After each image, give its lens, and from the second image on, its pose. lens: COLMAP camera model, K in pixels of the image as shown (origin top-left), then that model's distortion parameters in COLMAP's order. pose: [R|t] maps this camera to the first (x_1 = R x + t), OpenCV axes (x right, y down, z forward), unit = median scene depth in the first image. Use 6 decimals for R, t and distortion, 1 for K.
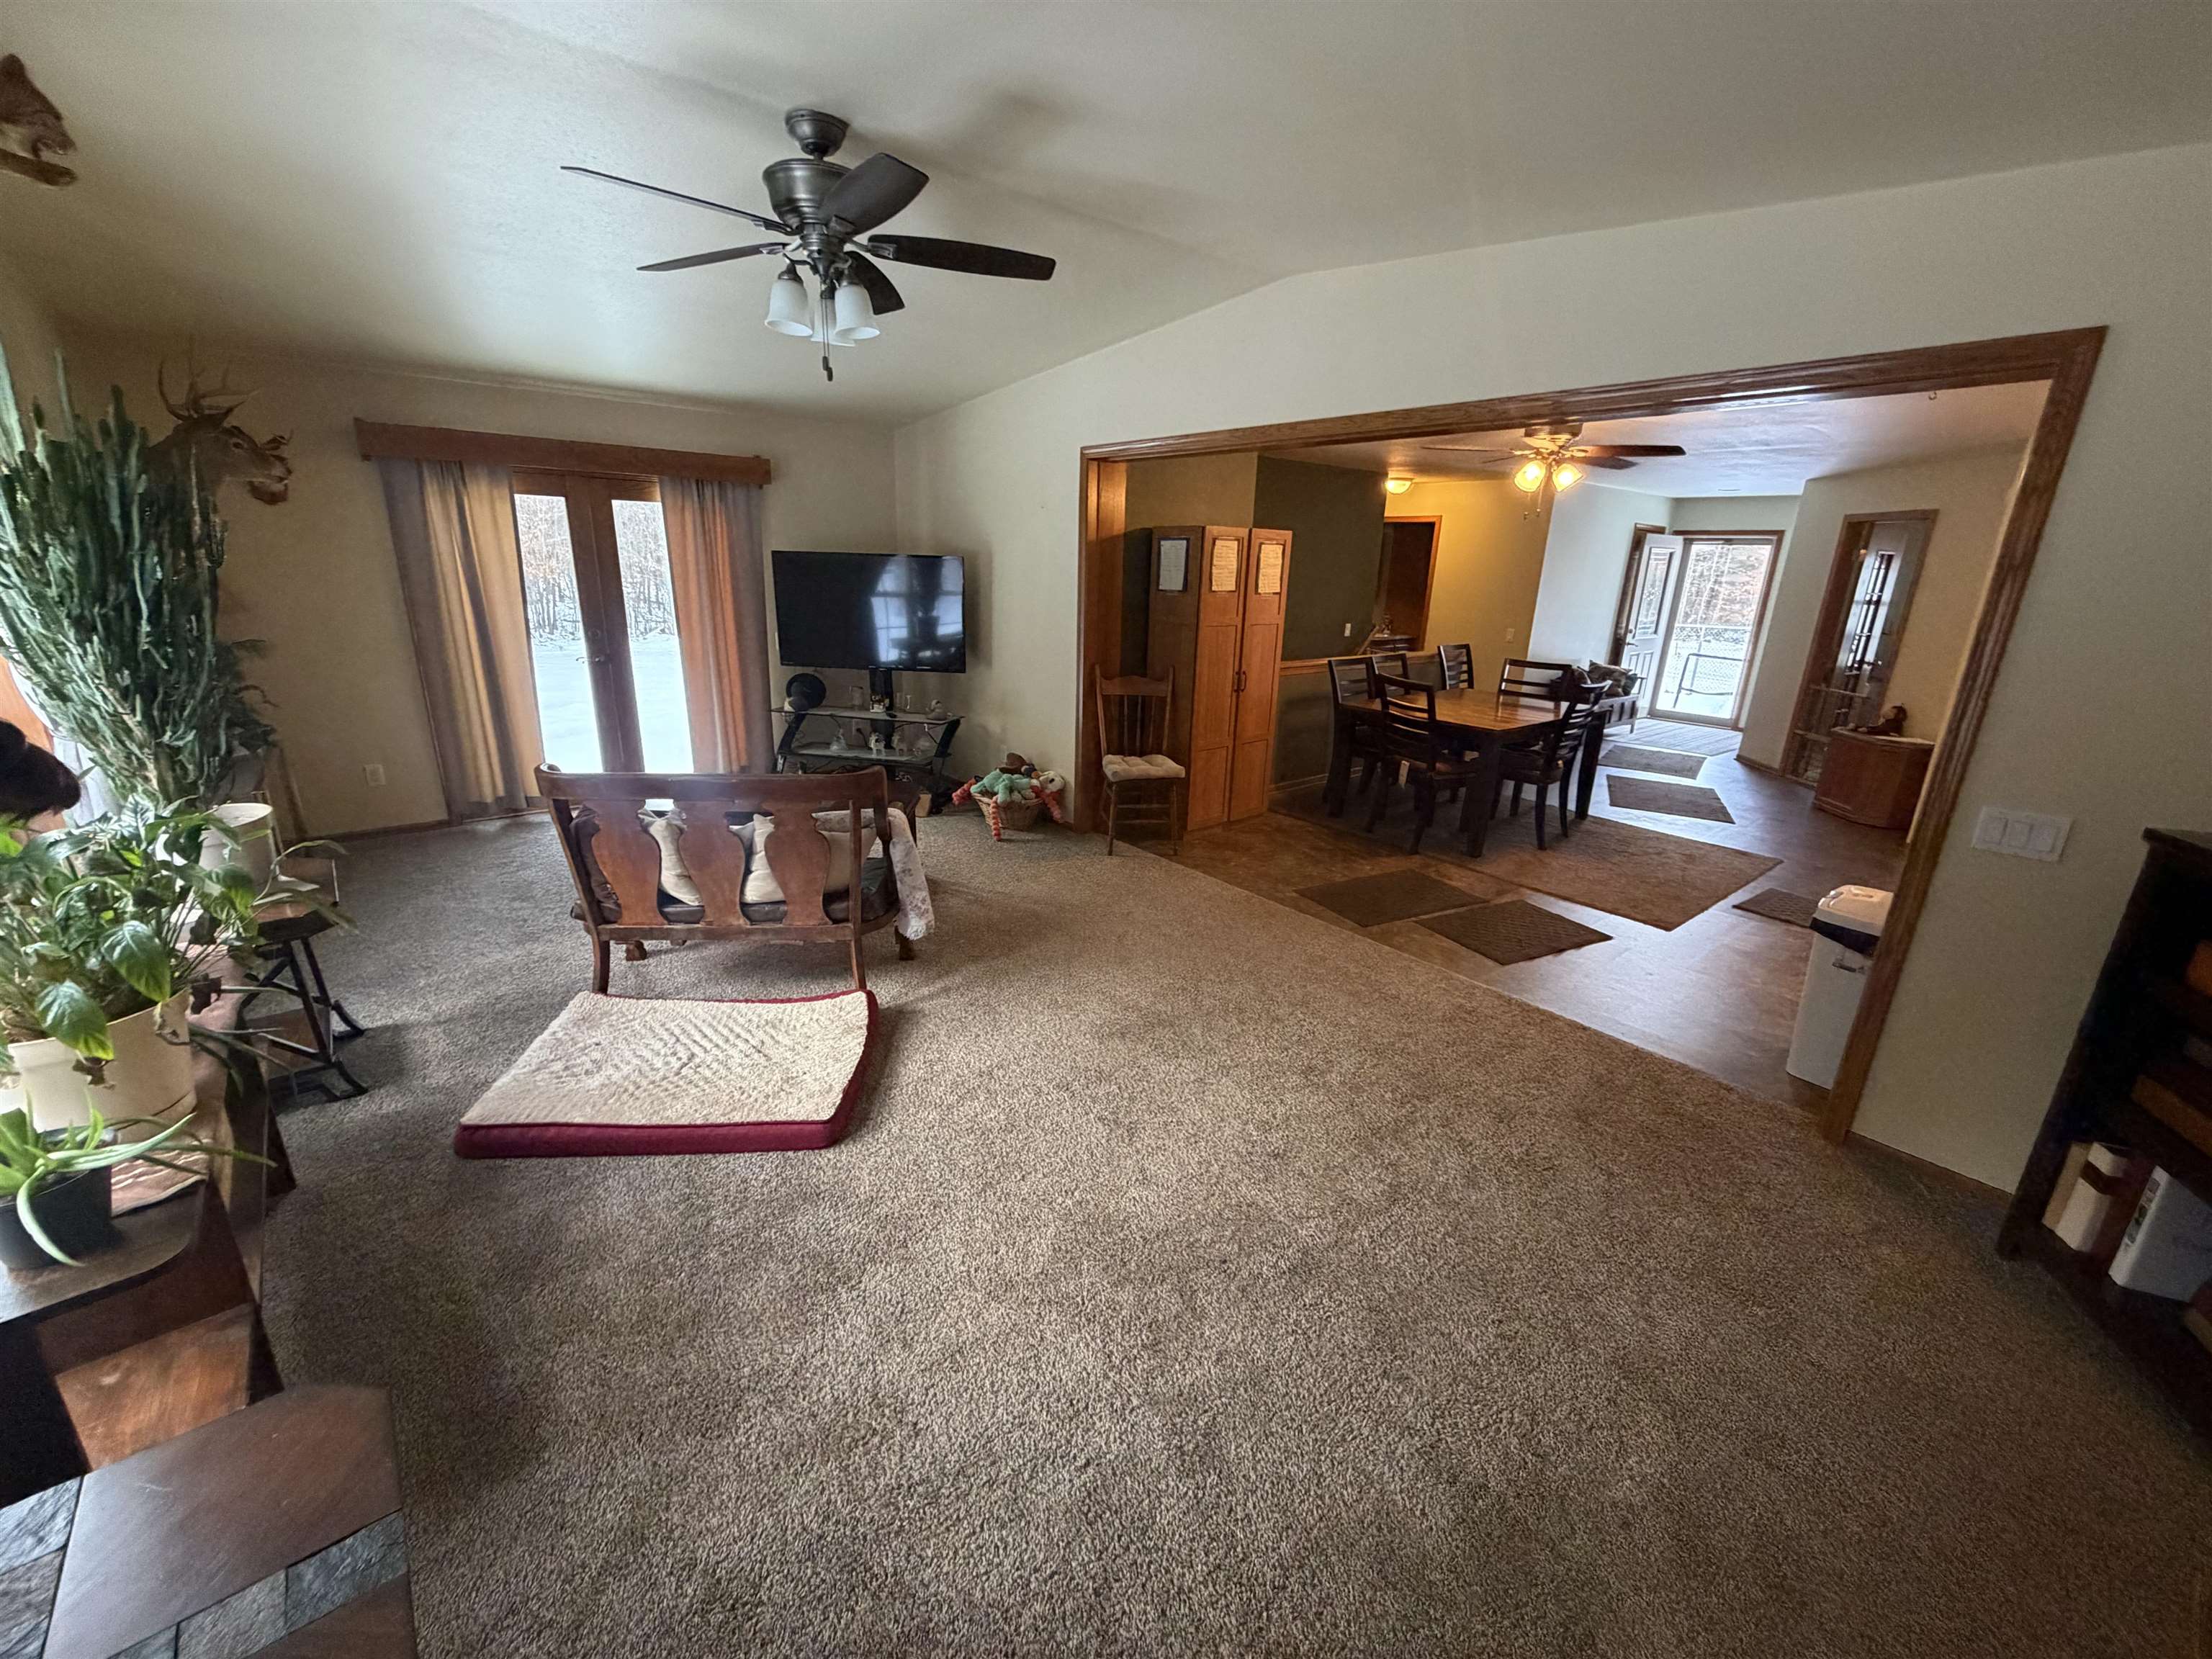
lens RADIAL K [[883.1, 0, 1101.8], [0, 883.1, 828.4], [0, 0, 1]] dist [-0.001187, 0.000160]
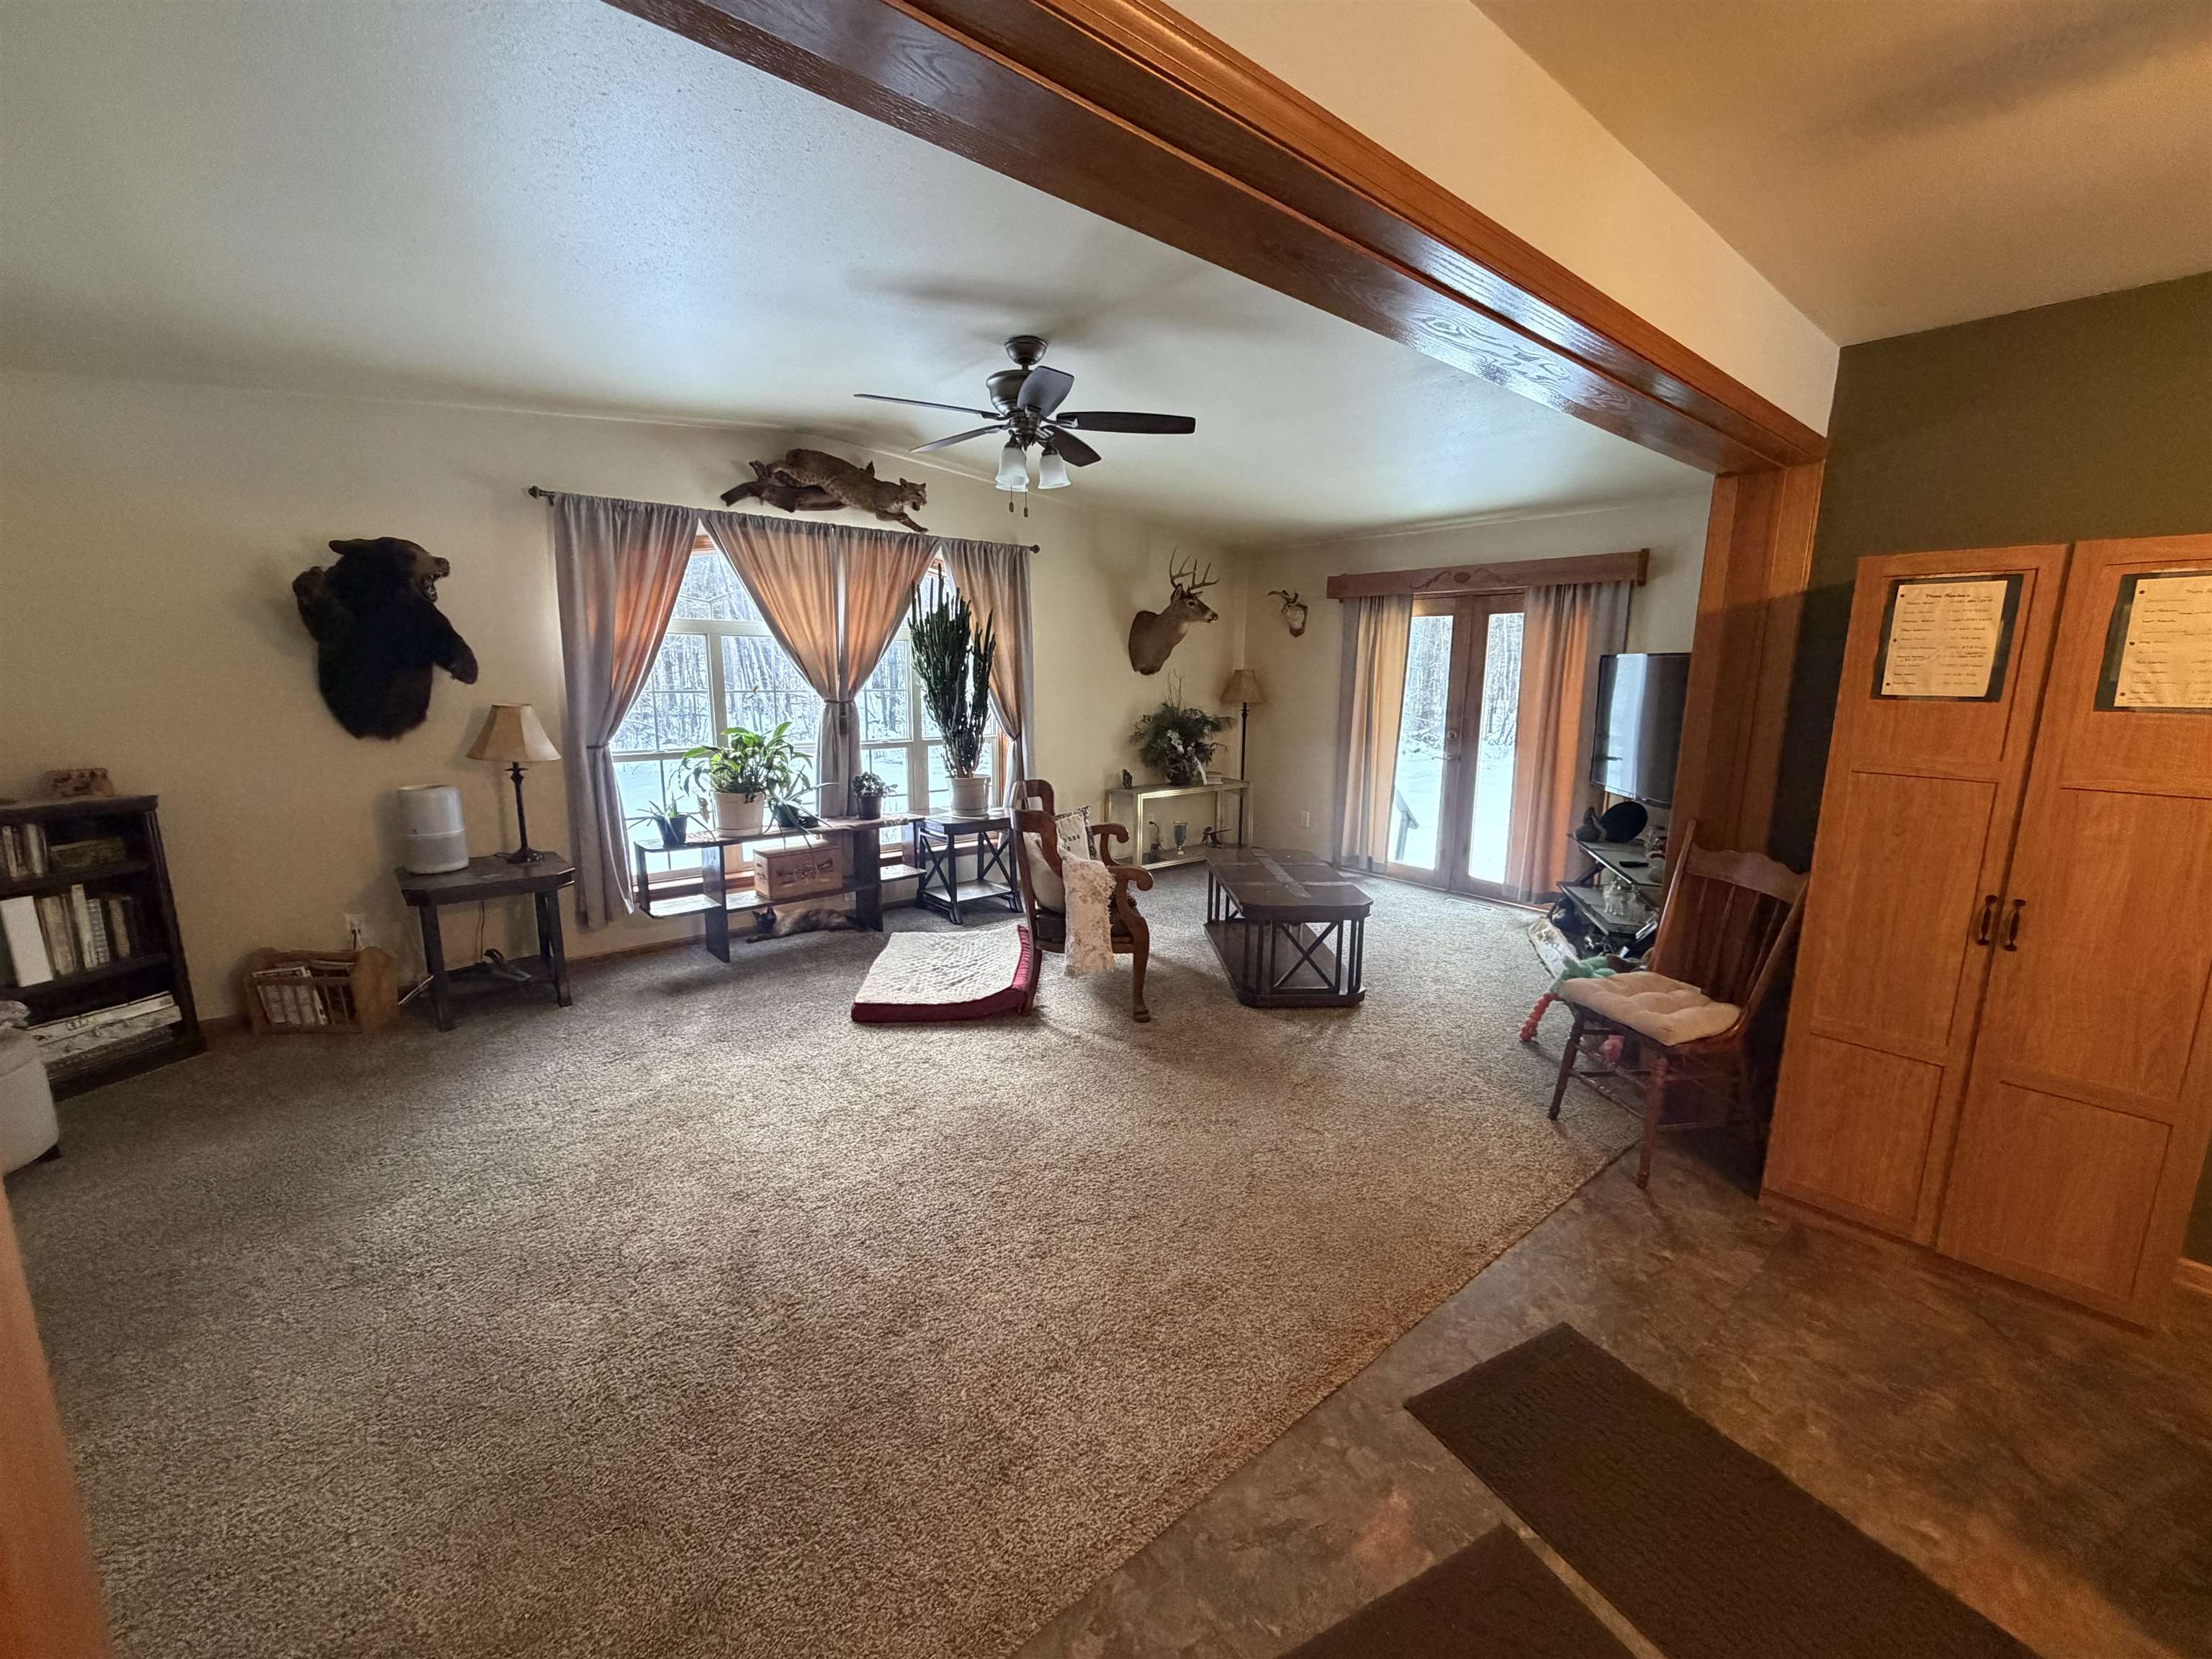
lens RADIAL K [[883.1, 0, 1103.9], [0, 883.1, 833.3], [0, 0, 1]] dist [-0.001187, 0.000160]
pose [[0.005596, 0.157132, -0.987562, 0.820784], [-0.302141, 0.941685, 0.148120, -0.214010], [0.953247, 0.297554, 0.052746, 0.881824]]
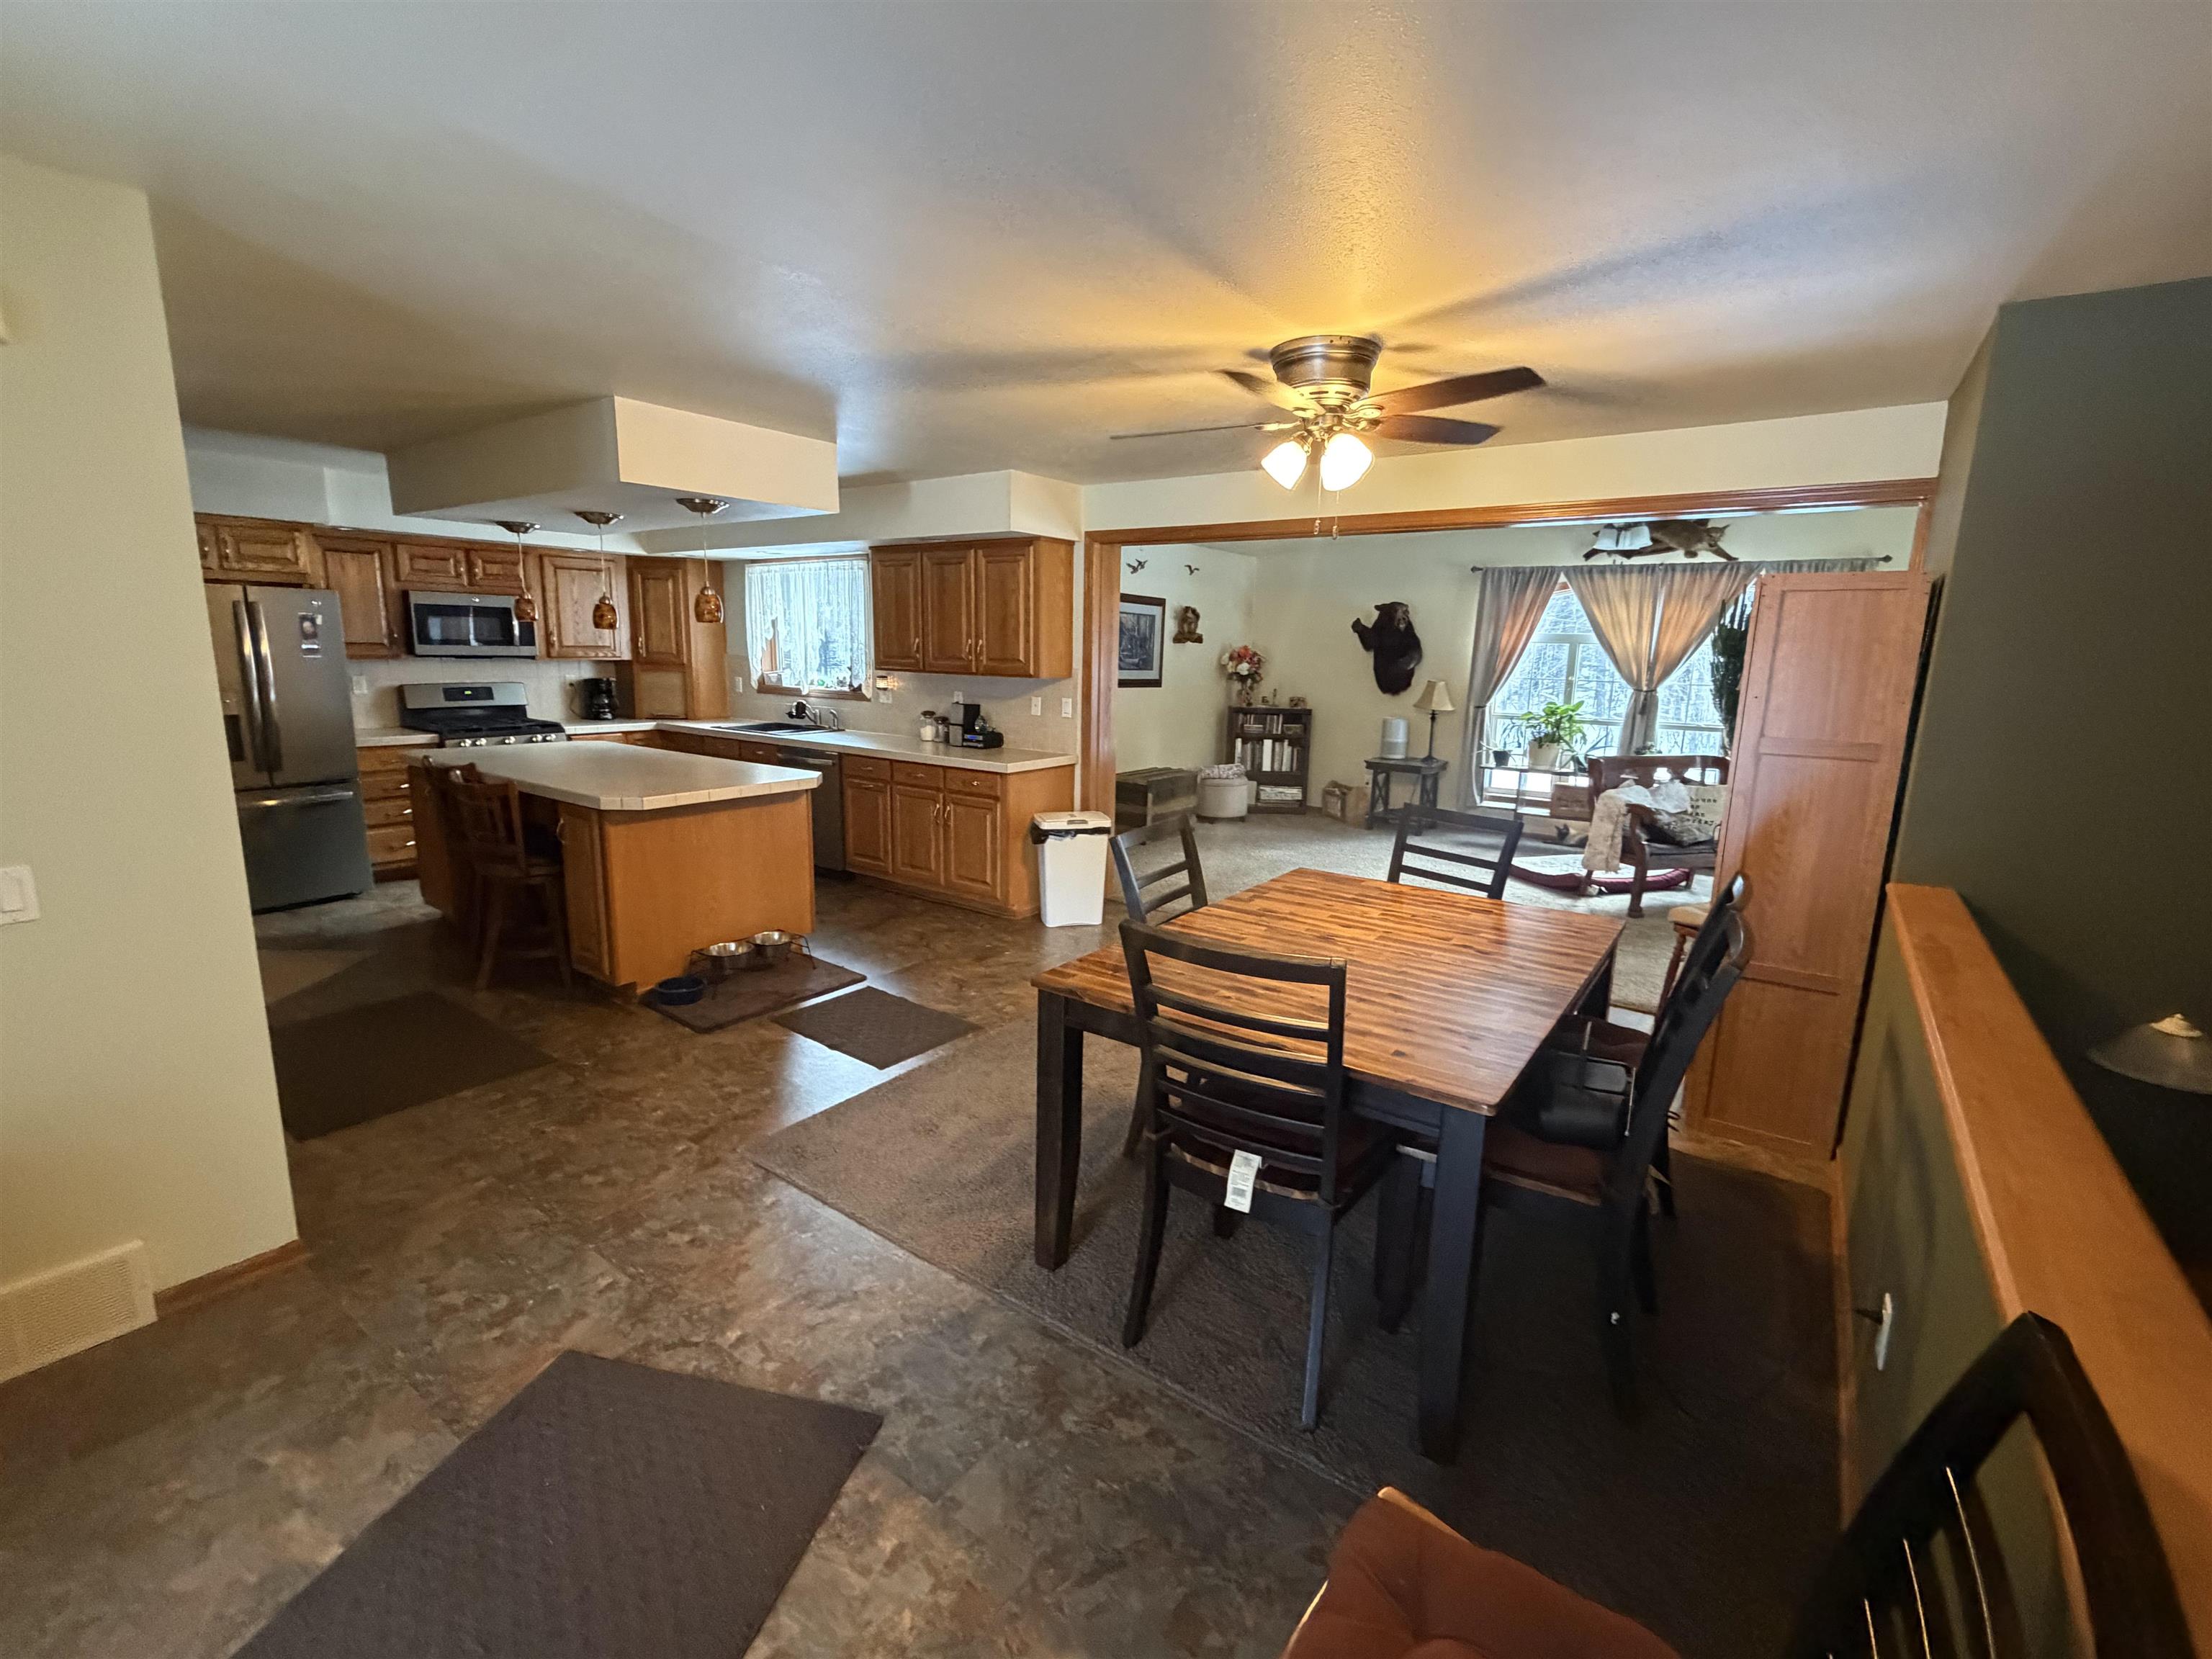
lens RADIAL K [[965.0, 0, 1110.9], [0, 965.0, 828.7], [0, 0, 1]] dist [-0.000240, 0.000048]
pose [[-0.965111, -0.000512, -0.261842, 1.090002], [-0.122072, 0.885555, 0.448209, -0.625523], [0.231646, 0.464535, -0.854721, 2.211944]]
